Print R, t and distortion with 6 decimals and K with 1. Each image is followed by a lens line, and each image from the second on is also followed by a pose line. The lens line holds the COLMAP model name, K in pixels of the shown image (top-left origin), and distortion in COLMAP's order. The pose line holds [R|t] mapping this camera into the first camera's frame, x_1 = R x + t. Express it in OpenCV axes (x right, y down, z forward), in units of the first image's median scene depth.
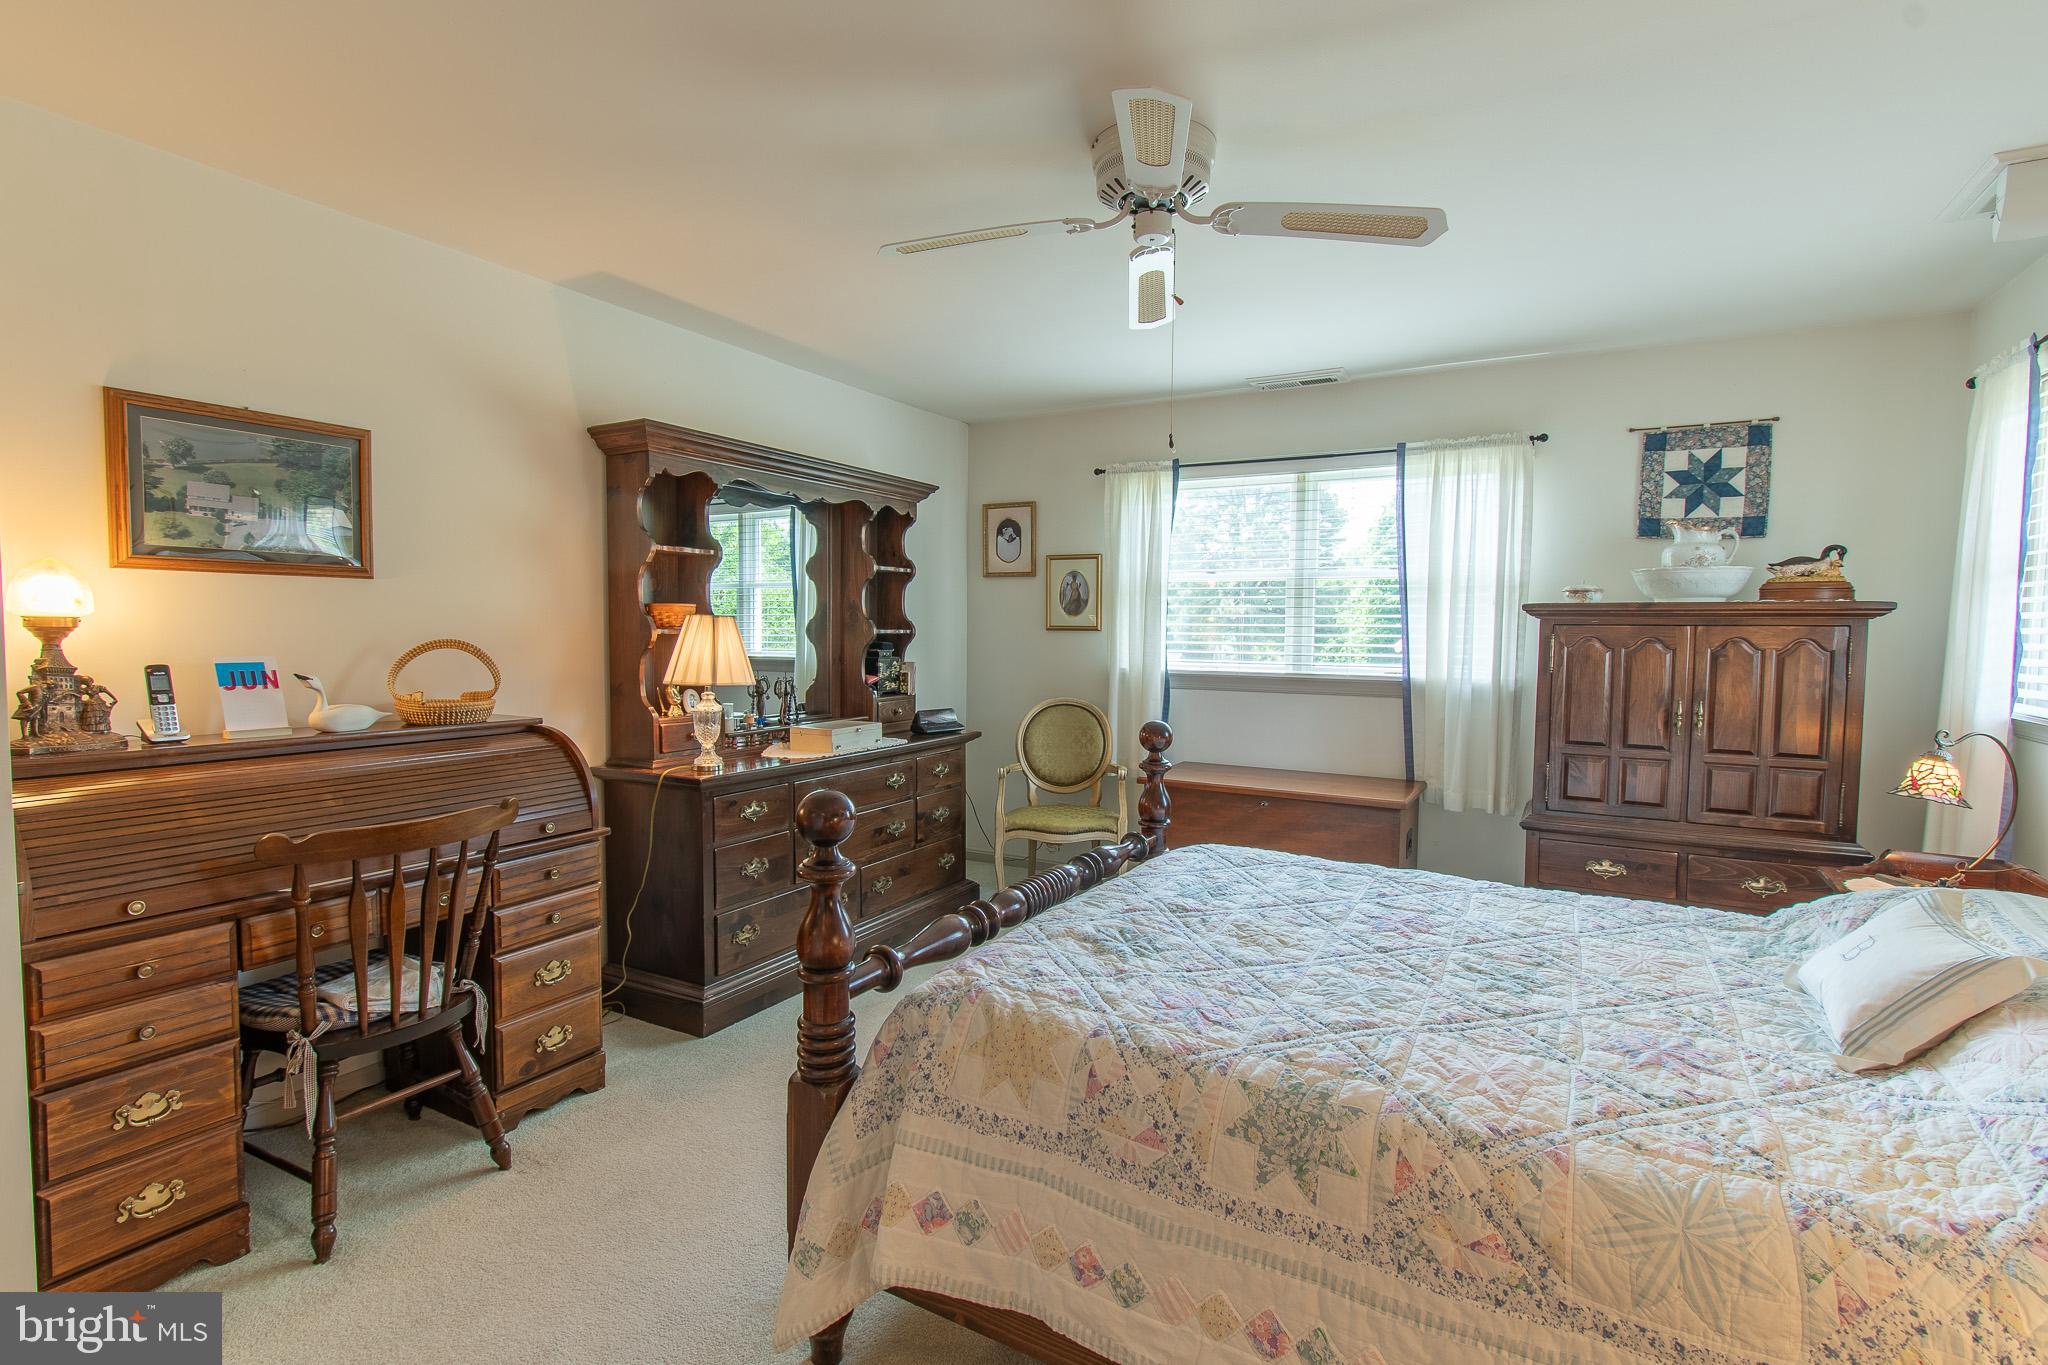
lens RADIAL K [[978.7, 0, 1018.5], [0, 978.7, 677.3], [0, 0, 1]] dist [0.002051, -0.006579]
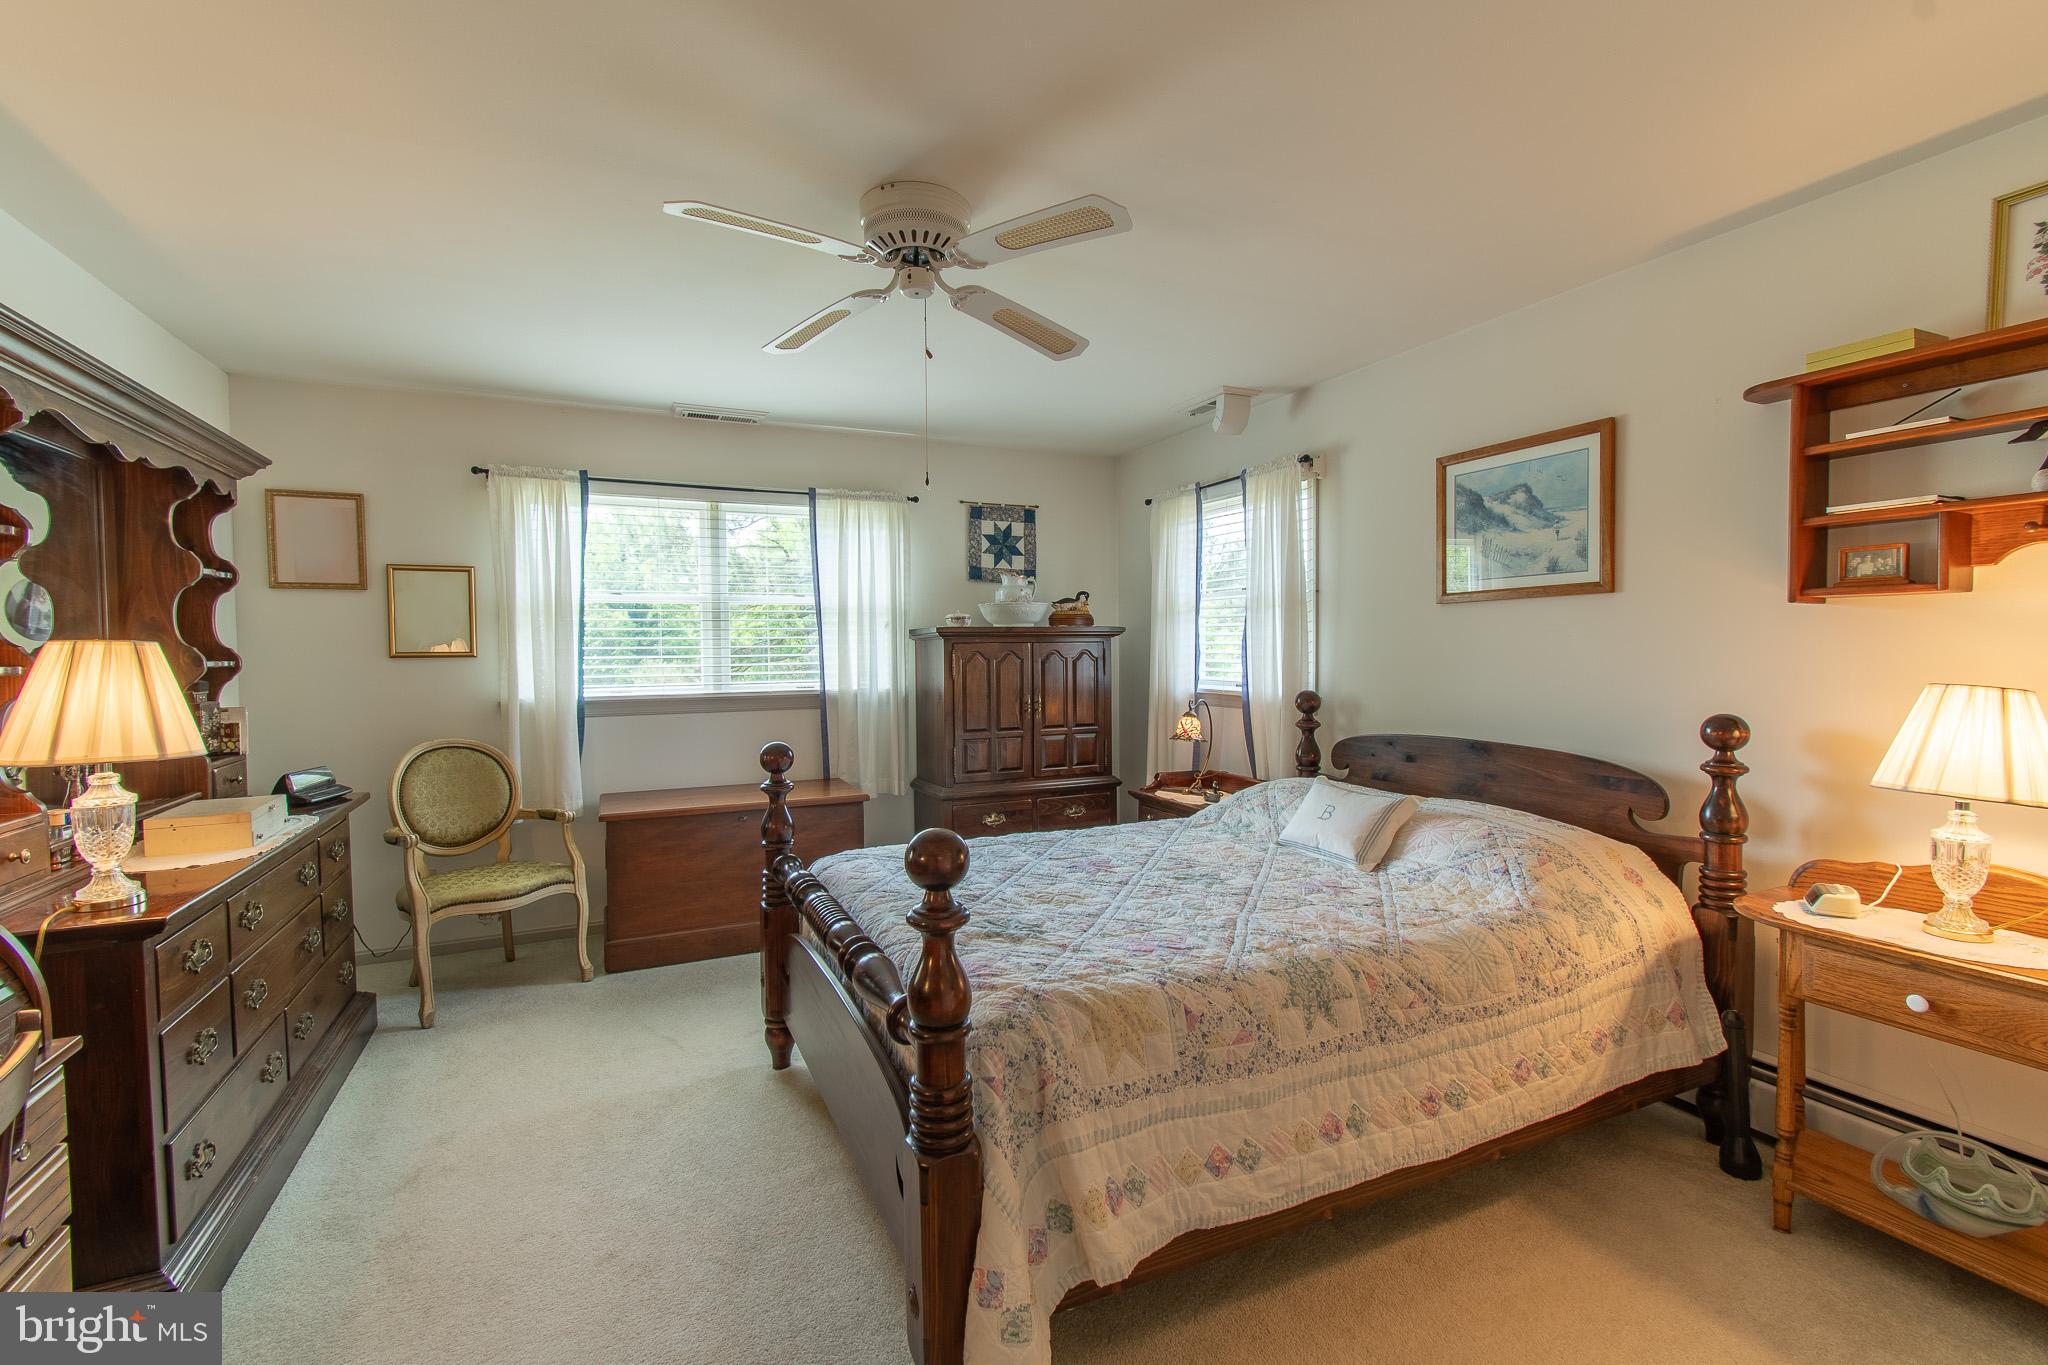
lens RADIAL K [[913.5, 0, 1029.5], [0, 913.5, 673.6], [0, 0, 1]] dist [0.000218, 0.000011]
pose [[0.564236, -0.037610, 0.824757, -0.421969], [0.056964, 0.998355, 0.006556, -0.015025], [-0.823646, 0.043282, 0.565450, 0.219595]]
